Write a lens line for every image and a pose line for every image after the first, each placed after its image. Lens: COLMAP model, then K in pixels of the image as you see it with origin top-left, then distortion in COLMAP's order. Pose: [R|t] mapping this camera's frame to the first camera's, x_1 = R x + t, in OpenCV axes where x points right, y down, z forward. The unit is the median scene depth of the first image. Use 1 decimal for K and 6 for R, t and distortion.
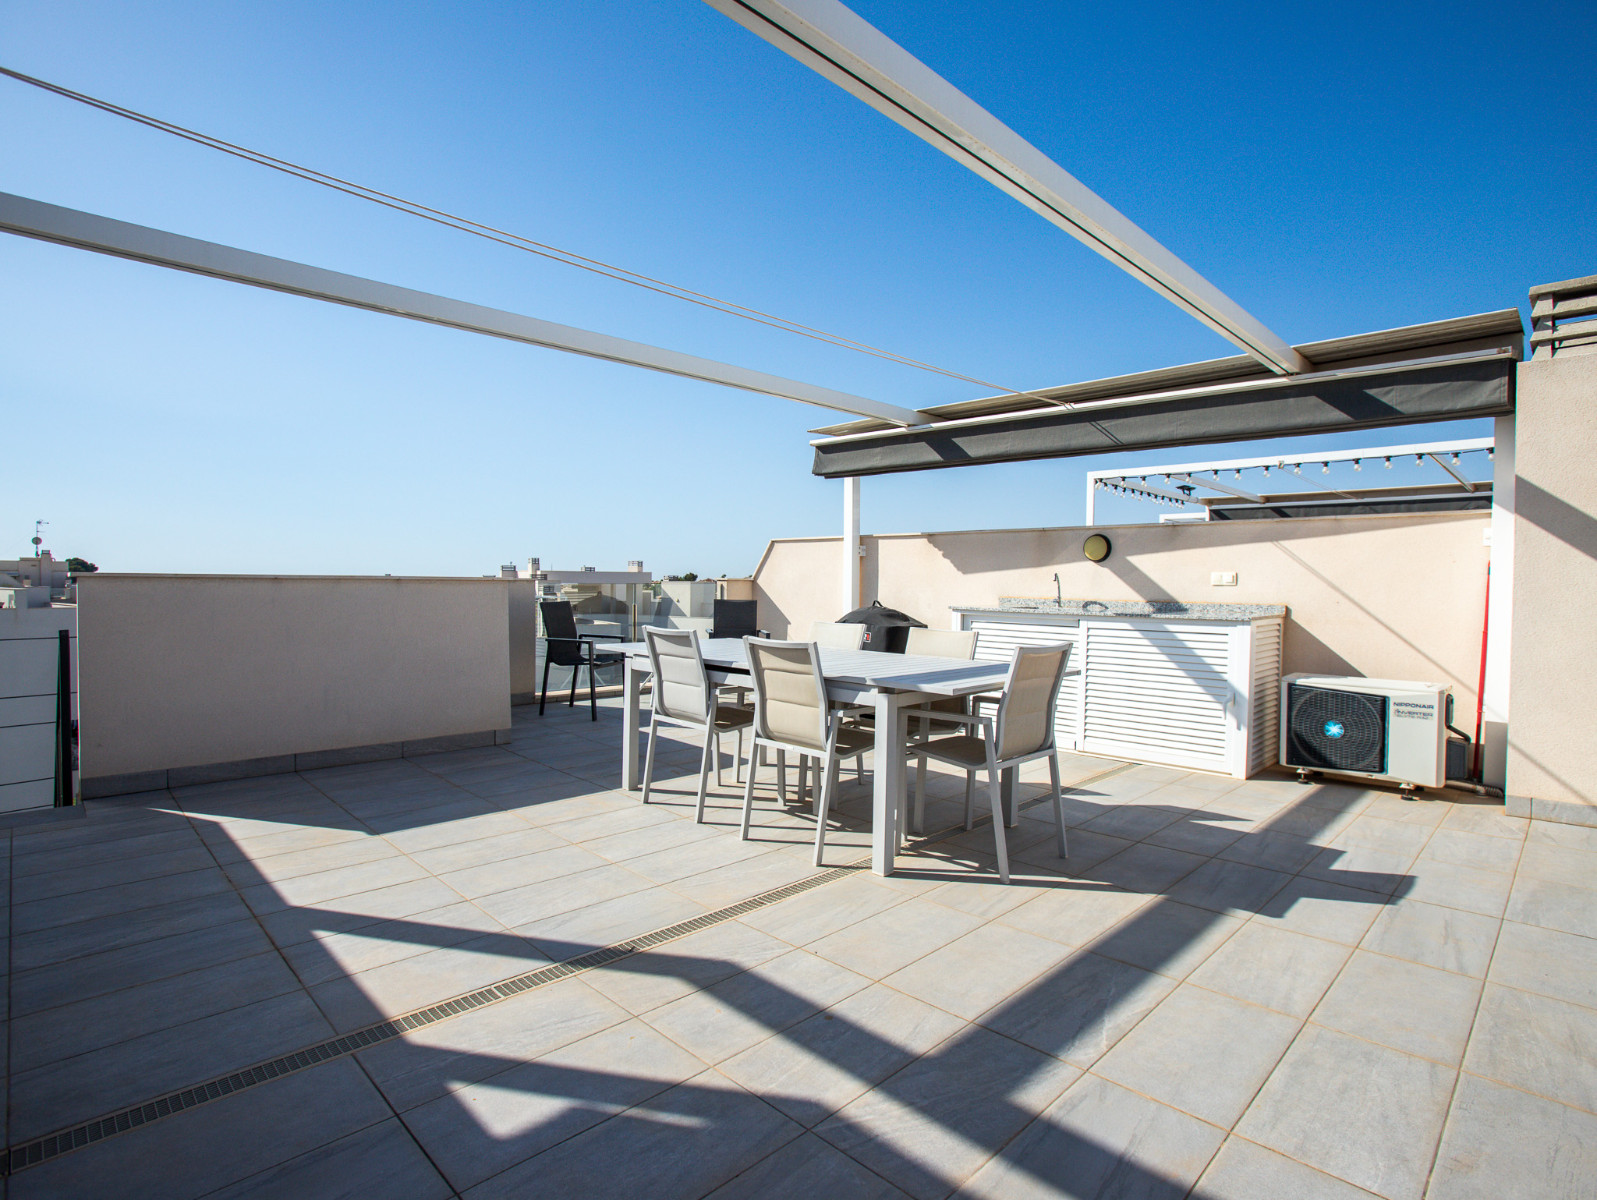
lens RADIAL K [[829.0, 0, 798.5], [0, 829.0, 600.0], [0, 0, 1]] dist [-0.079554, 0.033871]
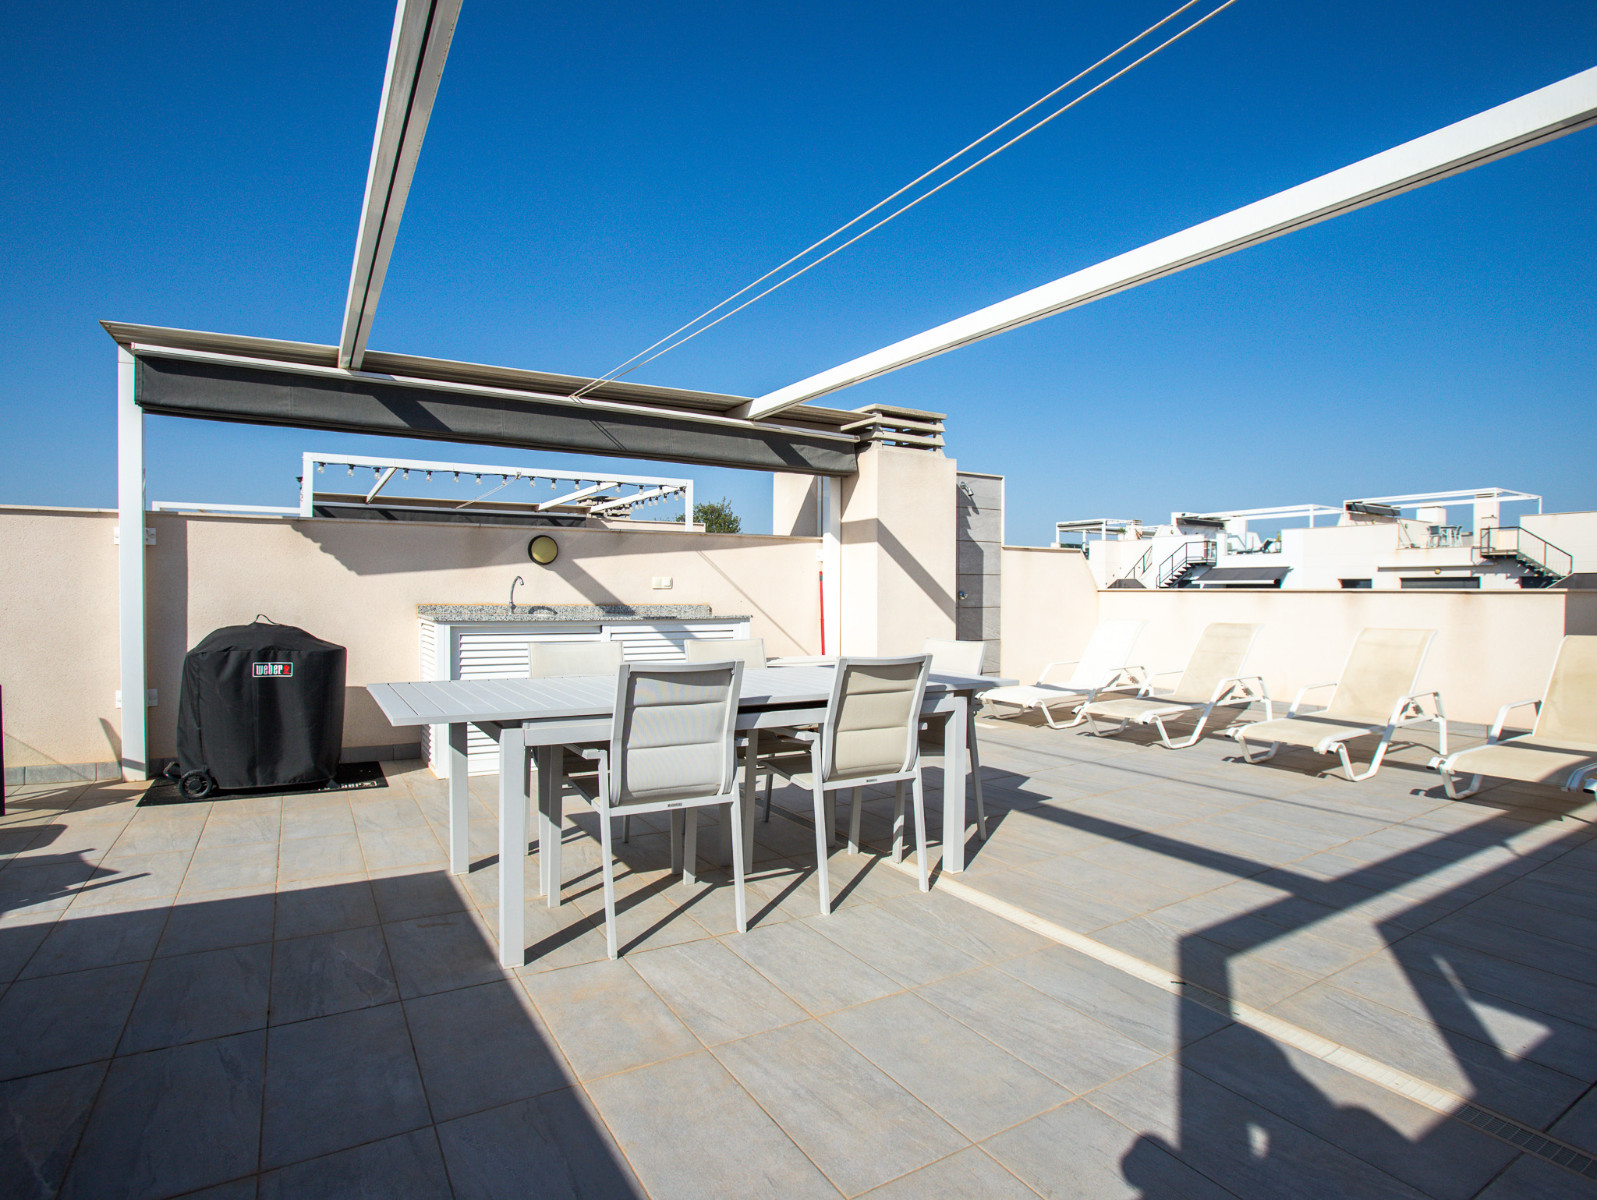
lens RADIAL K [[829.0, 0, 798.5], [0, 829.0, 600.0], [0, 0, 1]] dist [-0.079554, 0.033871]
pose [[0.238583, -0.018136, 0.970953, -0.689344], [0.018936, 0.999722, 0.014020, -0.018509], [-0.970937, 0.015041, 0.238860, 0.689524]]
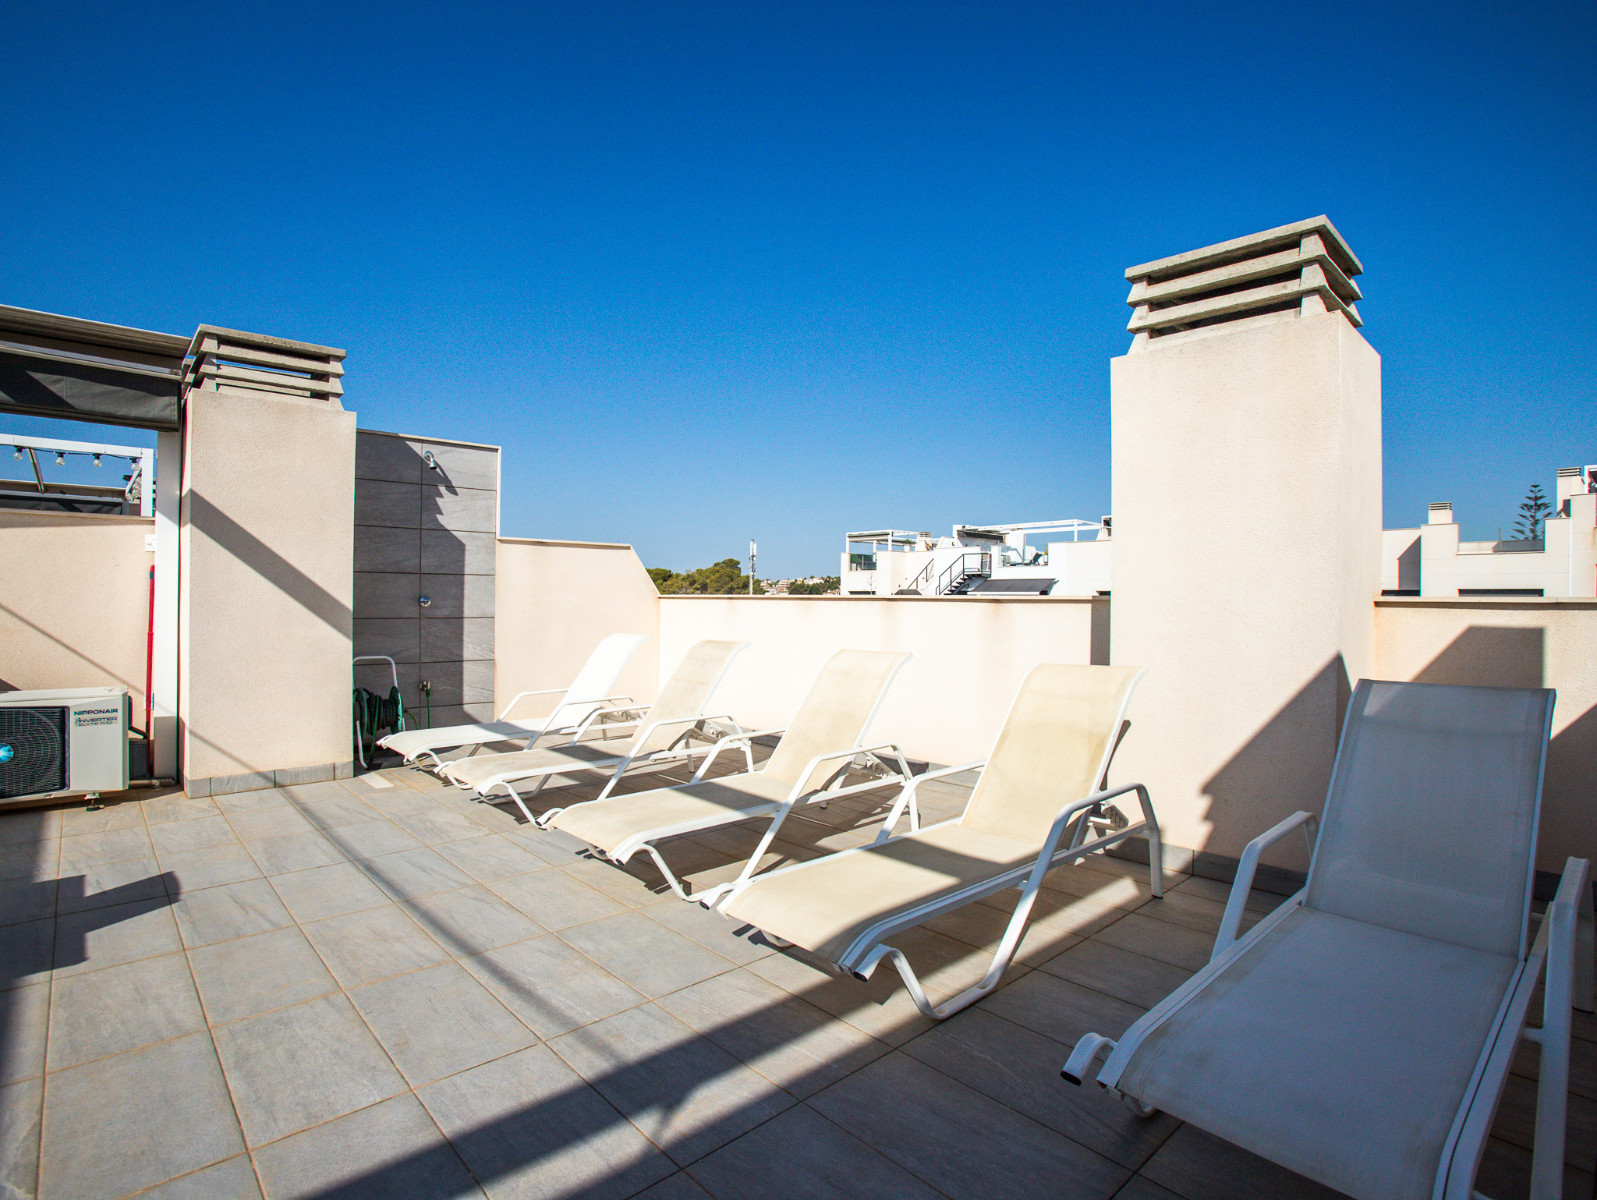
lens RADIAL K [[817.2, 0, 783.5], [0, 817.2, 604.0], [0, 0, 1]] dist [-0.068912, 0.026864]
pose [[0.053625, -0.011499, 0.998495, -0.139651], [0.010817, 0.999882, 0.010934, -0.001000], [-0.998503, 0.010214, 0.053743, 0.109149]]
